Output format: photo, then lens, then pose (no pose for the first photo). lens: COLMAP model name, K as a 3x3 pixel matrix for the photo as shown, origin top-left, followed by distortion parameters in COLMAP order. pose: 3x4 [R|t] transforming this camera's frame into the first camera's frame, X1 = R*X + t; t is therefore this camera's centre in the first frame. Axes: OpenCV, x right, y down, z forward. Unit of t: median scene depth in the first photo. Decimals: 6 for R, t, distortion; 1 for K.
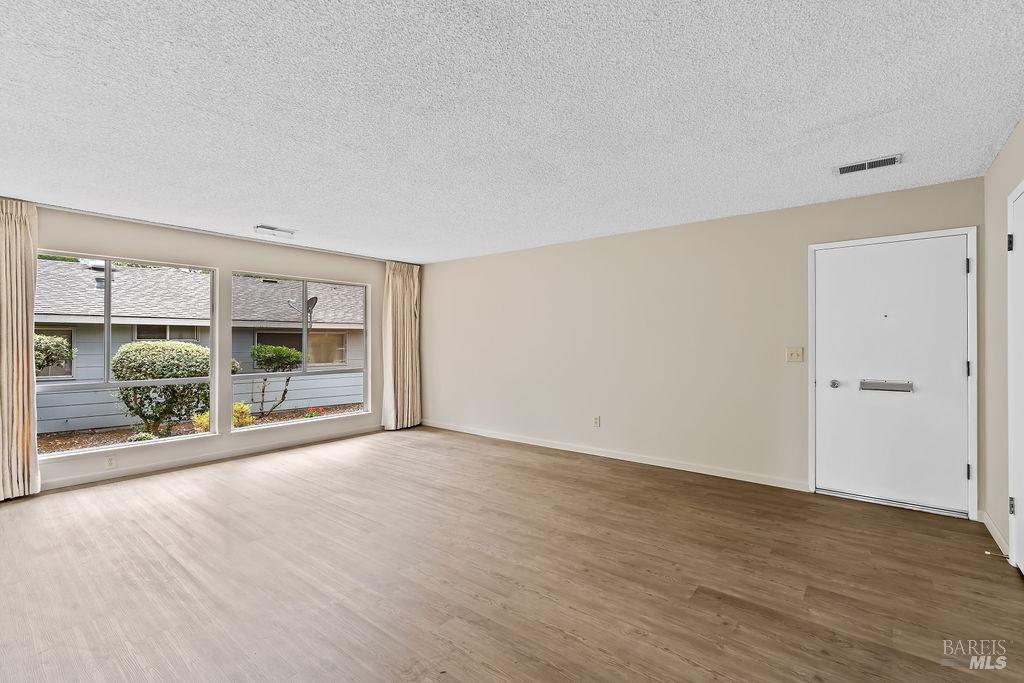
lens RADIAL K [[460.5, 0, 513.9], [0, 460.5, 340.7], [0, 0, 1]] dist [-0.003507, 0.000050]
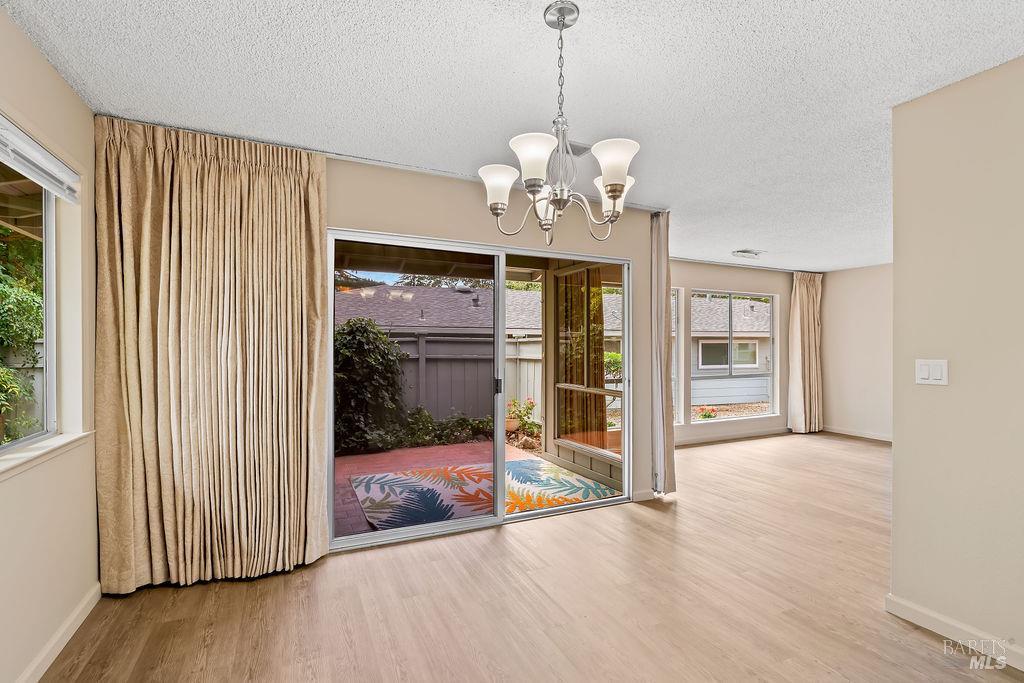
lens RADIAL K [[467.5, 0, 506.7], [0, 467.5, 345.1], [0, 0, 1]] dist [-0.001684, -0.000027]
pose [[0.890463, -0.002070, -0.455052, -0.650587], [0.001251, 0.999997, -0.002102, -0.008158], [0.455055, 0.001303, 0.890462, -0.431604]]
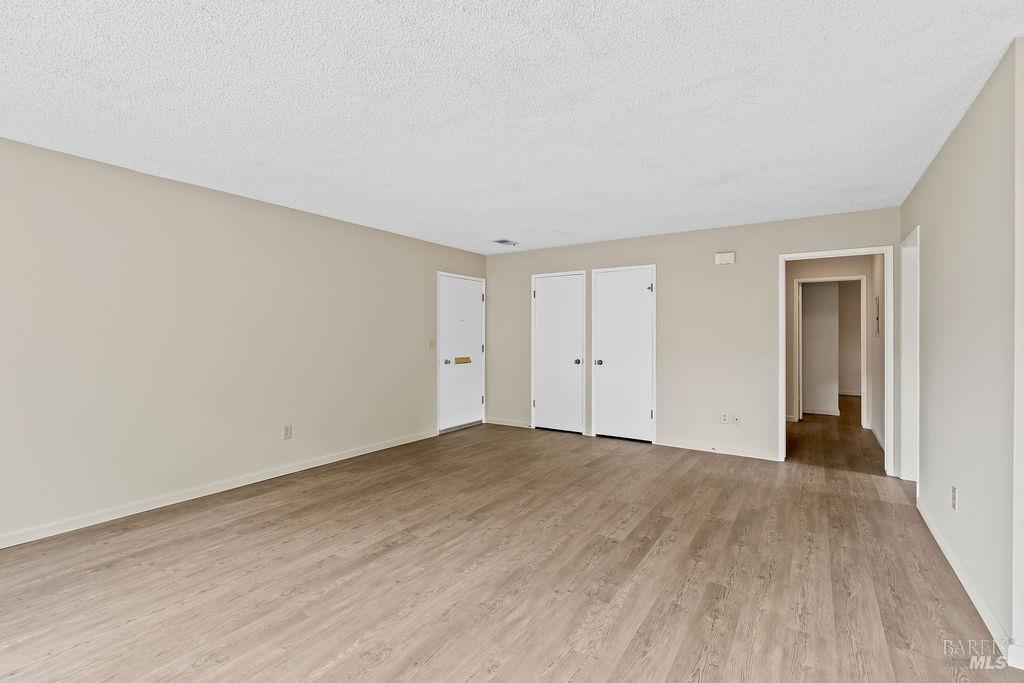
lens RADIAL K [[464.2, 0, 511.8], [0, 464.2, 332.7], [0, 0, 1]] dist [-0.005071, 0.006283]
pose [[-0.090149, 0.003372, 0.995923, -0.861328], [-0.008115, 0.999959, -0.004121, -0.001027], [-0.995895, -0.008453, -0.090118, 0.866095]]
